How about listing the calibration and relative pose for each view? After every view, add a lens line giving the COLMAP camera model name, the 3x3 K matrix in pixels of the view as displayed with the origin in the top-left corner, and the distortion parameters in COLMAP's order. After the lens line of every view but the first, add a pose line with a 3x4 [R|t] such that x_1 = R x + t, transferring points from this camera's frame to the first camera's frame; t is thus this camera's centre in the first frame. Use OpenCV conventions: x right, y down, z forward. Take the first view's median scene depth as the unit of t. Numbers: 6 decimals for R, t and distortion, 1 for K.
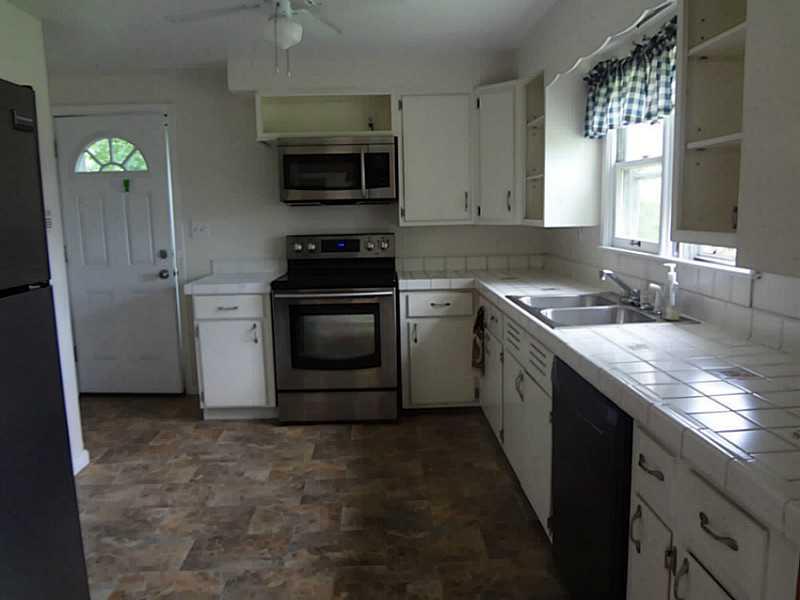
lens RADIAL K [[600.0, 0, 400.2], [0, 600.0, 301.2], [0, 0, 1]] dist [-0.045157, 0.021746]
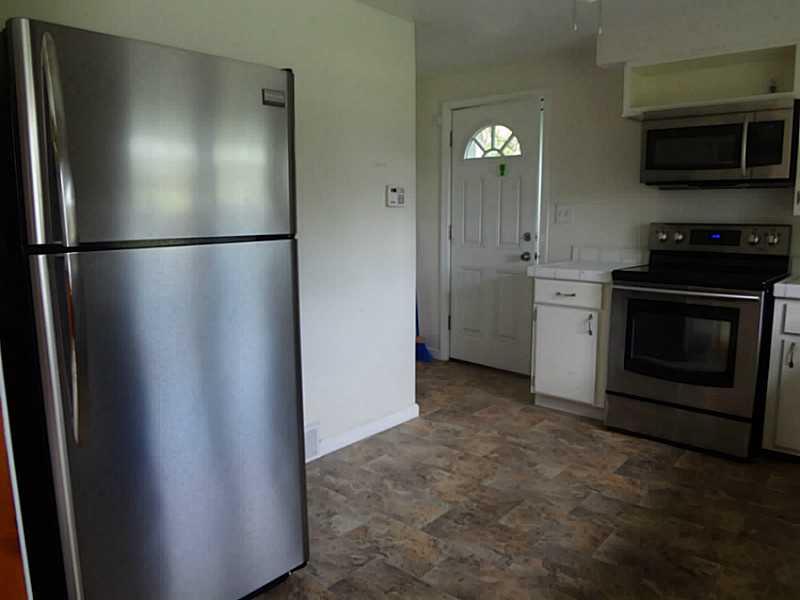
lens RADIAL K [[600.0, 0, 395.6], [0, 600.0, 296.0], [0, 0, 1]] dist [-0.045157, 0.021746]
pose [[0.735491, 0.112827, -0.668075, 0.149773], [-0.114287, 0.992568, 0.041809, 0.005139], [0.667826, 0.045602, 0.742919, 0.106100]]
